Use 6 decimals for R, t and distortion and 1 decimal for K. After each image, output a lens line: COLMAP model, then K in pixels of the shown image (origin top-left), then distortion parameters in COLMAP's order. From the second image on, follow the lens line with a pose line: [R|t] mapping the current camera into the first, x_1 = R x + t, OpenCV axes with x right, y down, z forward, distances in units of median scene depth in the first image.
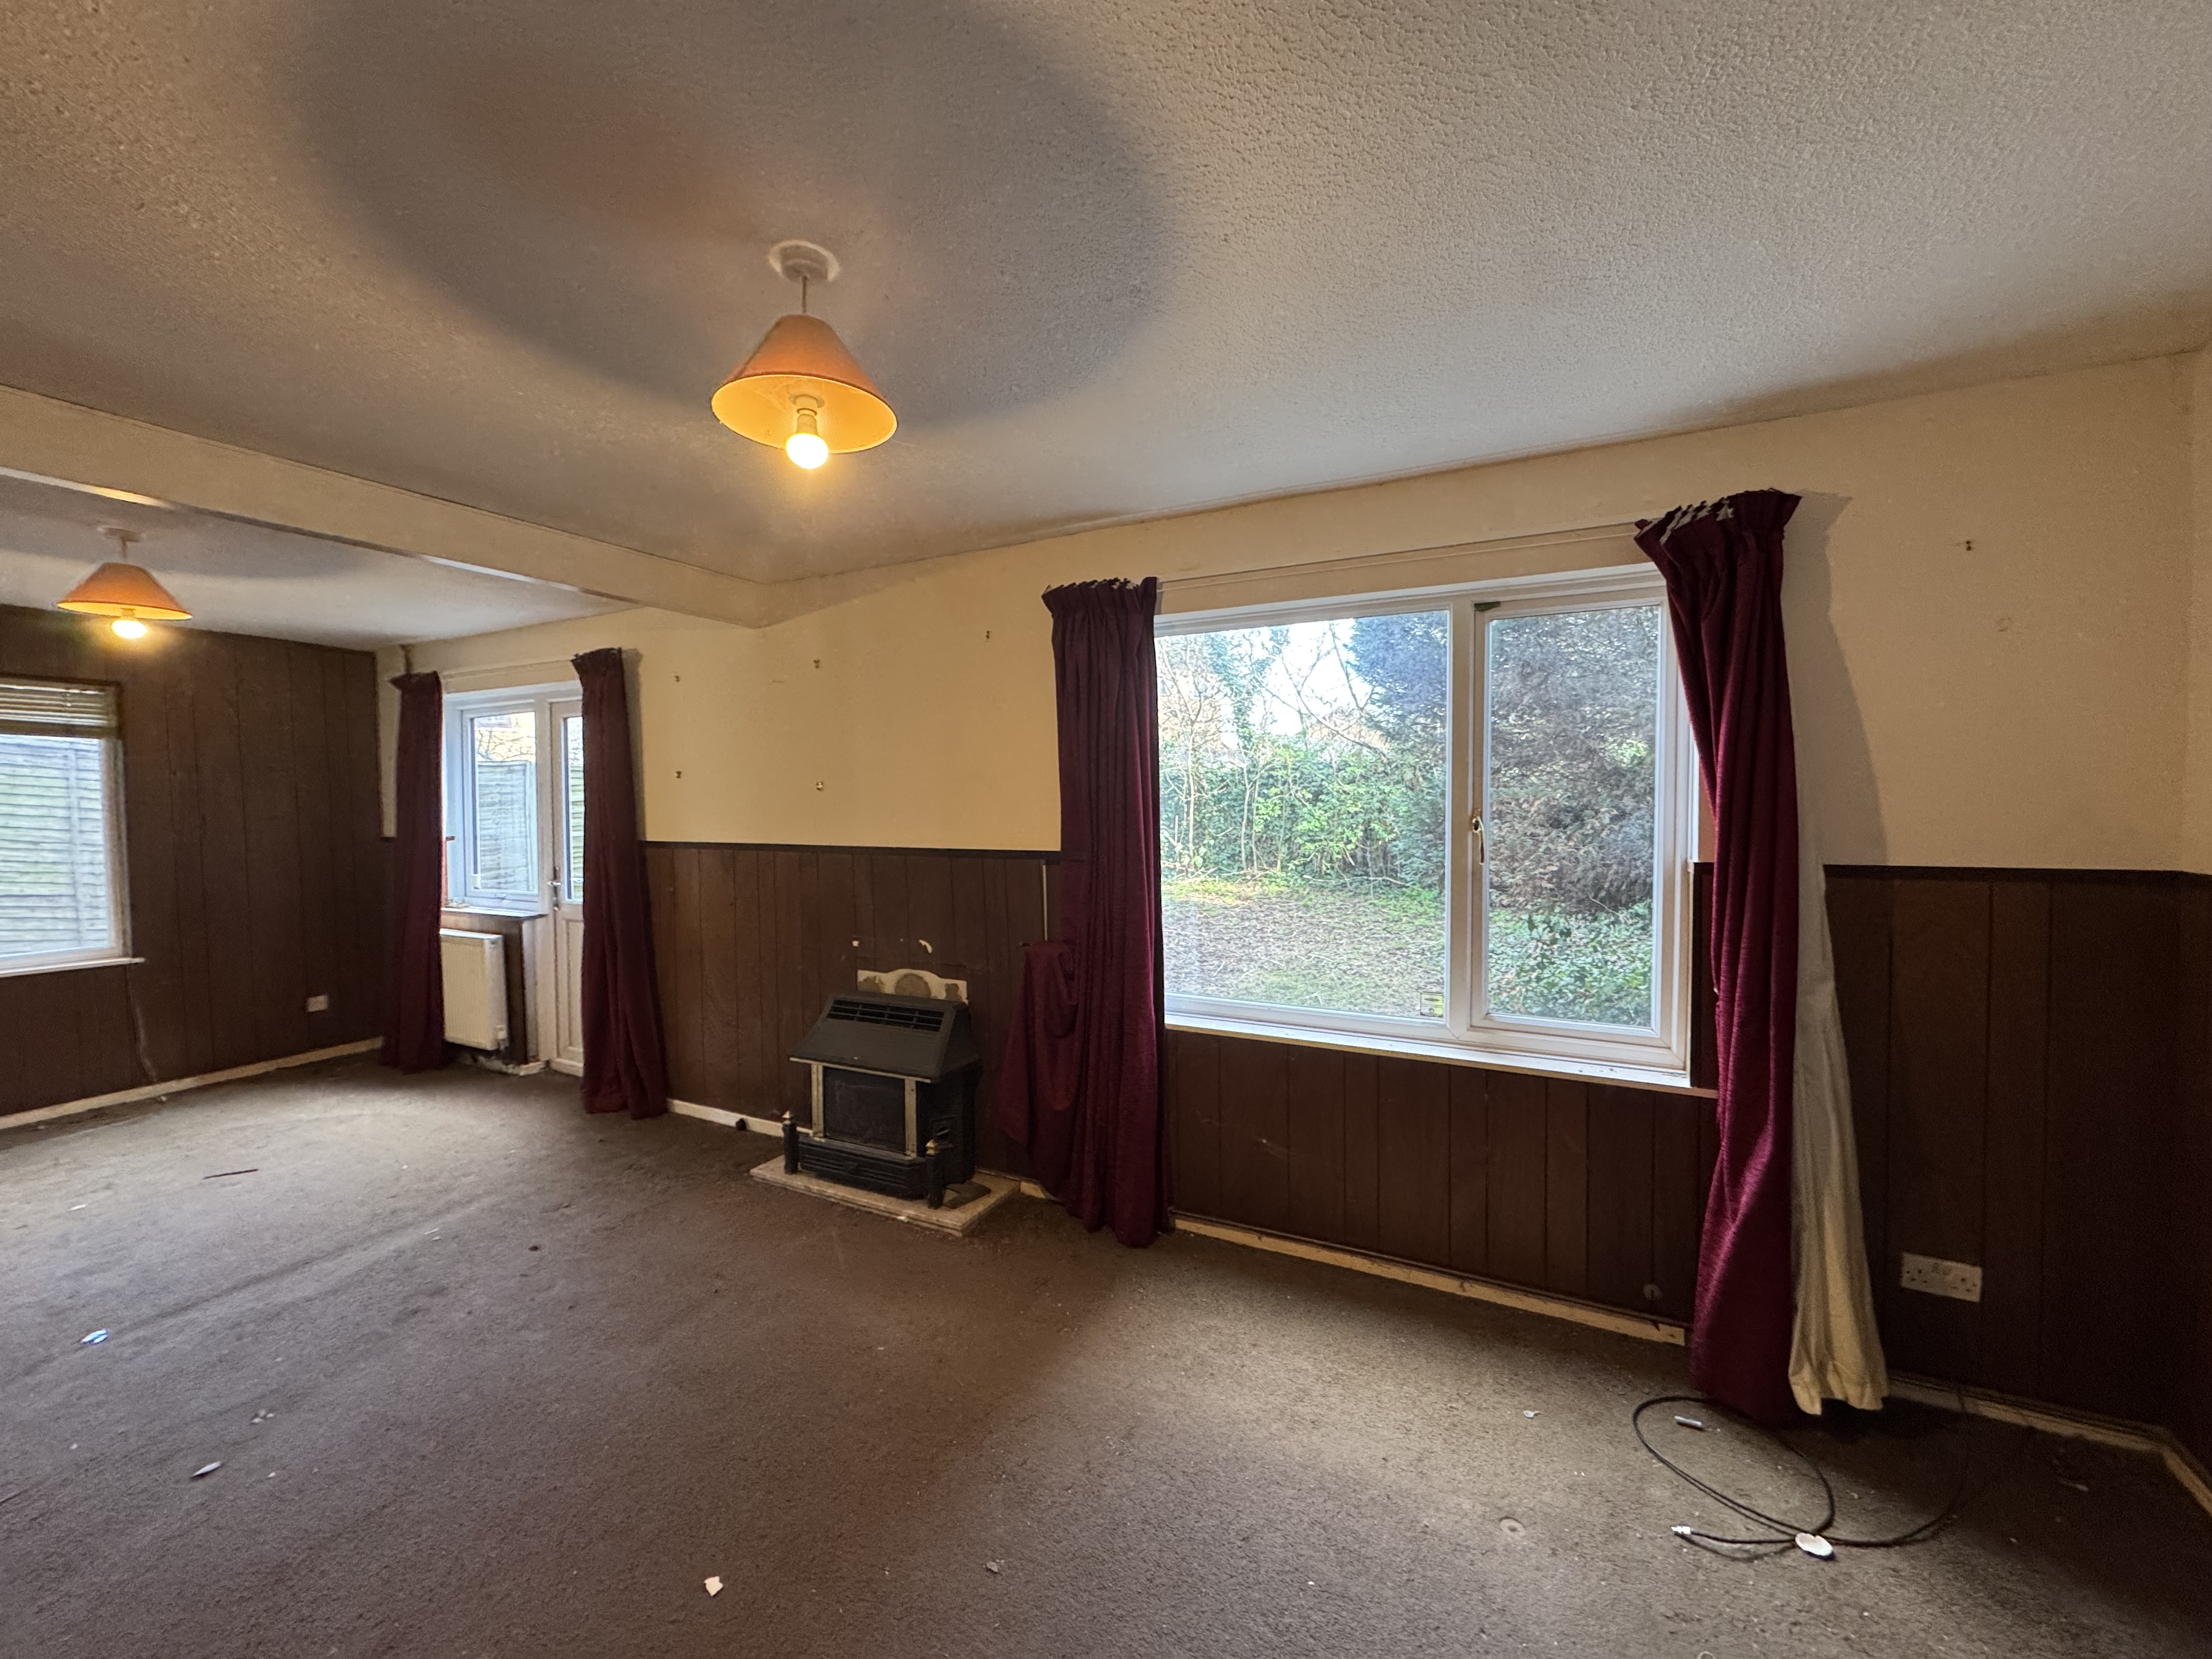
lens RADIAL K [[873.2, 0, 1106.0], [0, 873.2, 829.5], [0, 0, 1]] dist [-0.000150, -0.000243]
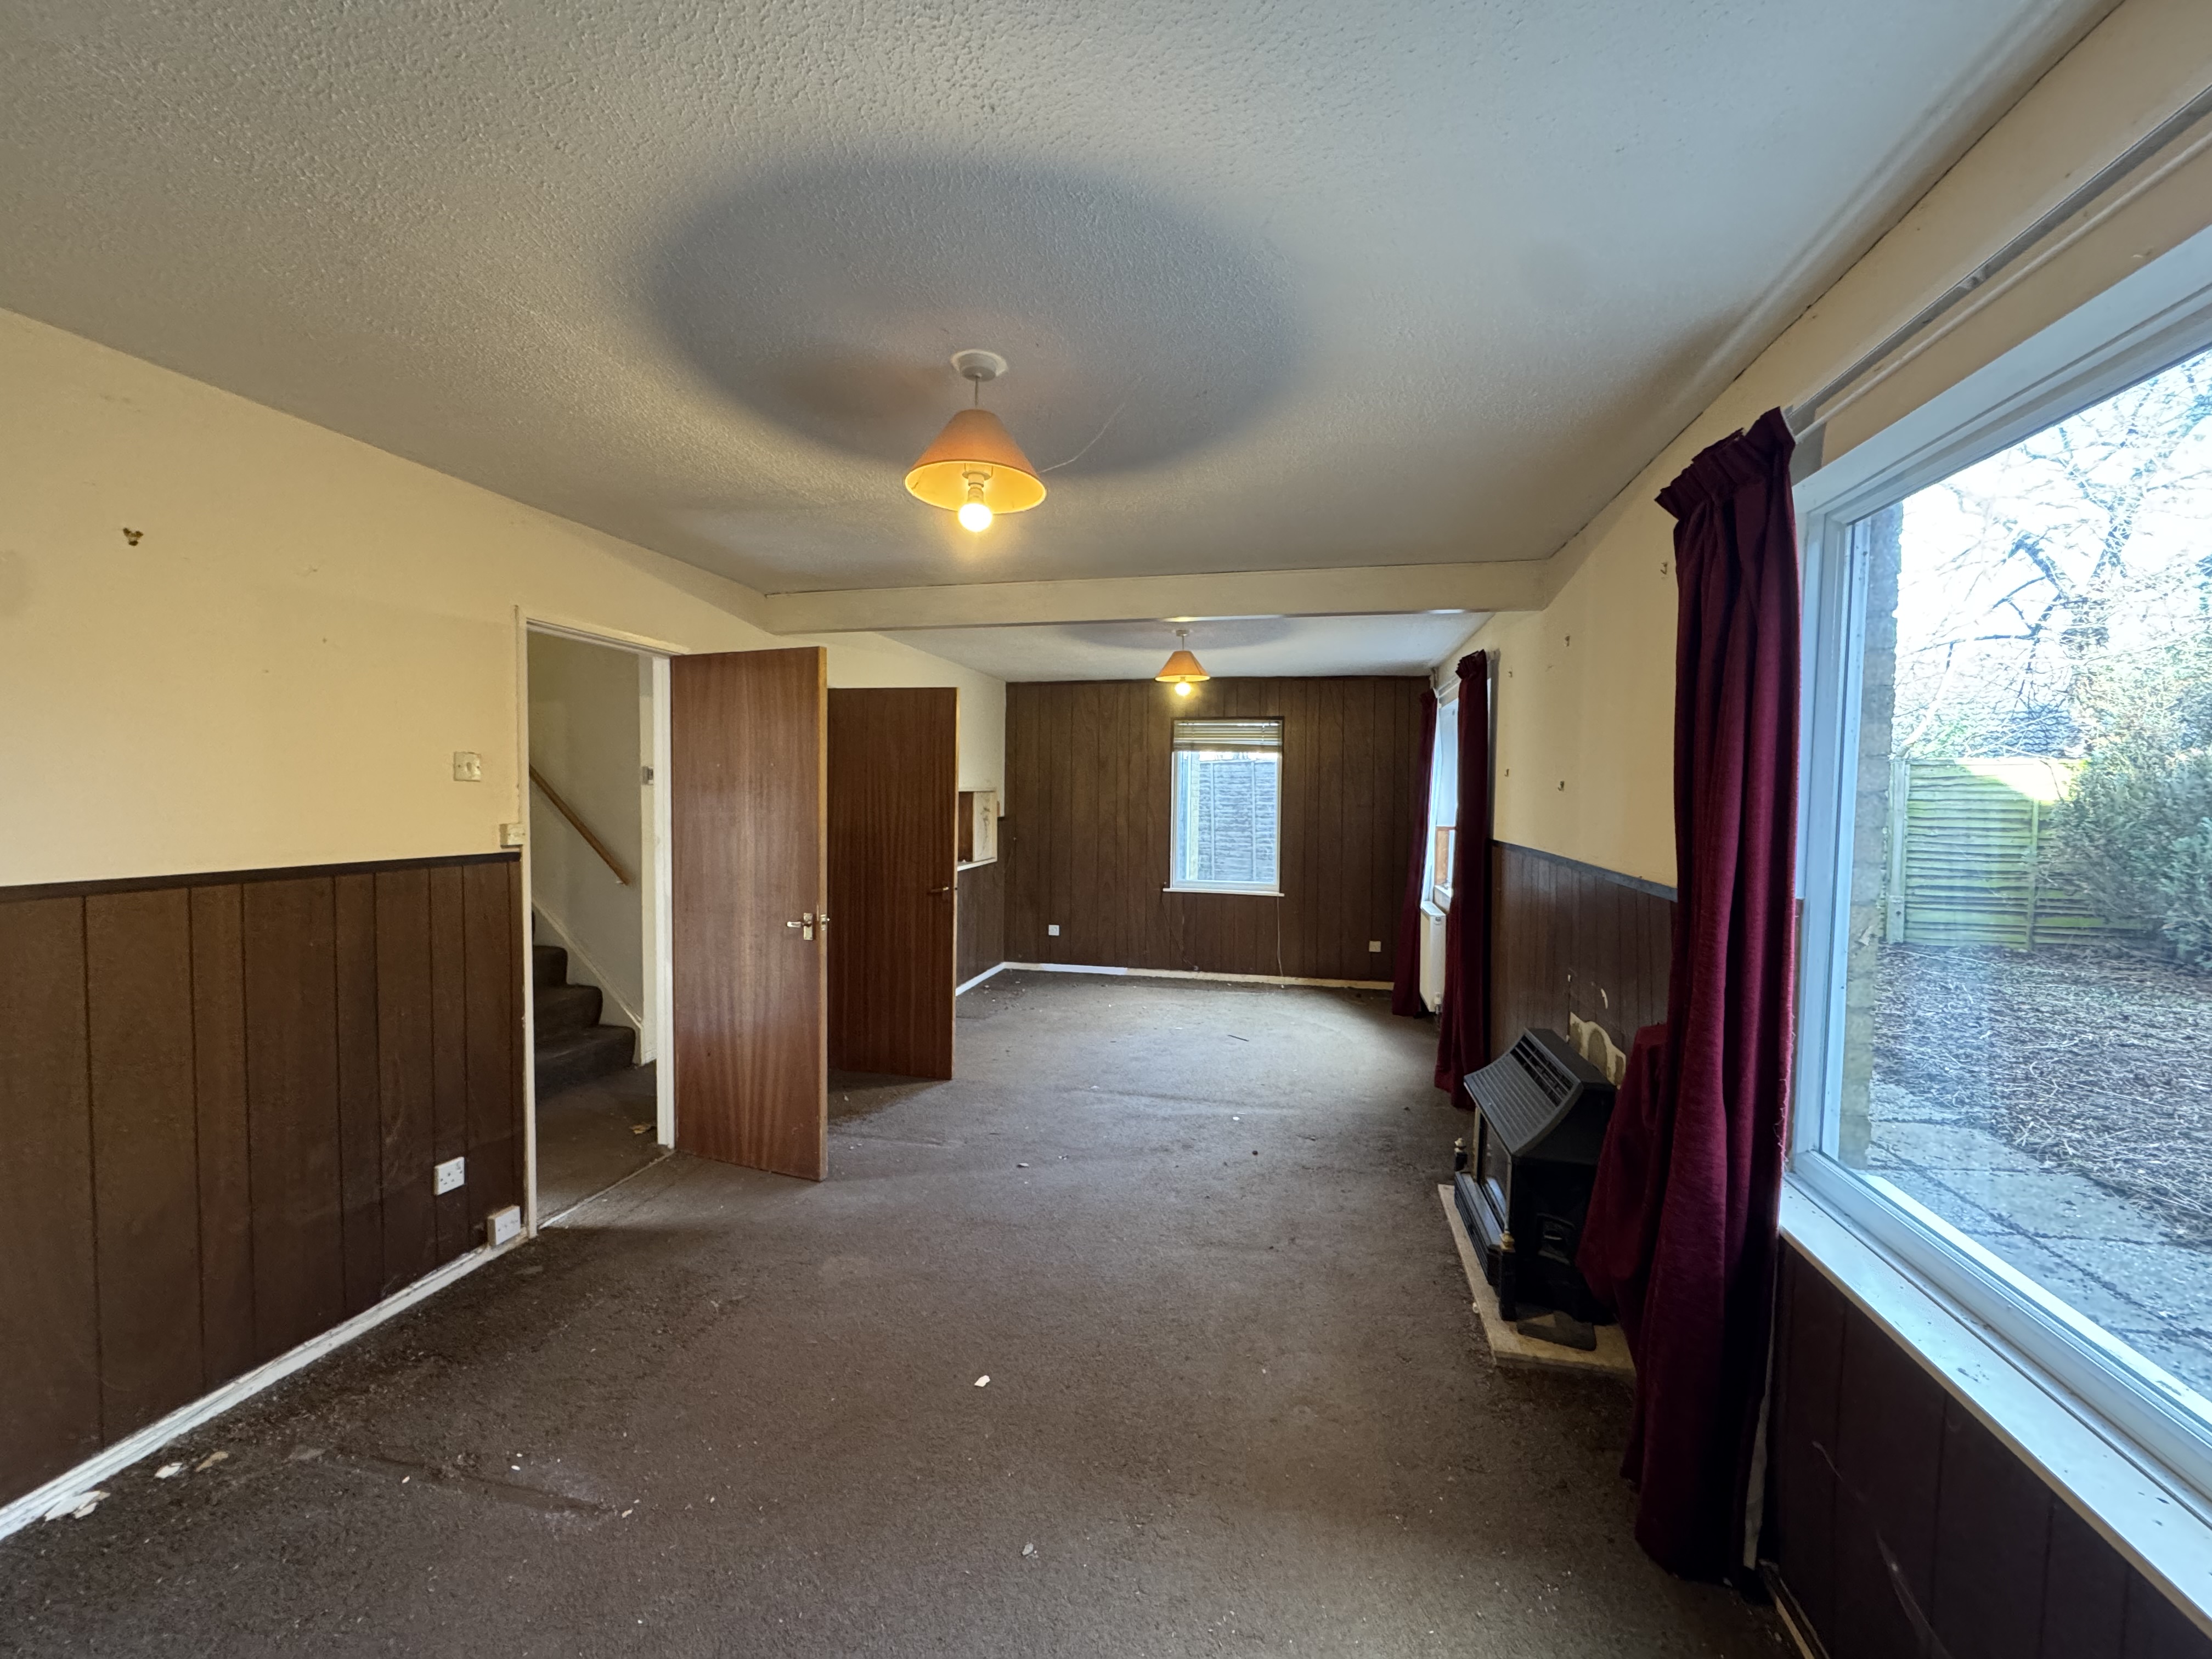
lens RADIAL K [[873.2, 0, 1106.0], [0, 873.2, 829.5], [0, 0, 1]] dist [-0.000150, -0.000243]
pose [[0.256947, 0.053834, -0.964925, 0.441630], [-0.049835, 0.997857, 0.042401, -0.025140], [0.965140, 0.037193, 0.259079, 0.415259]]
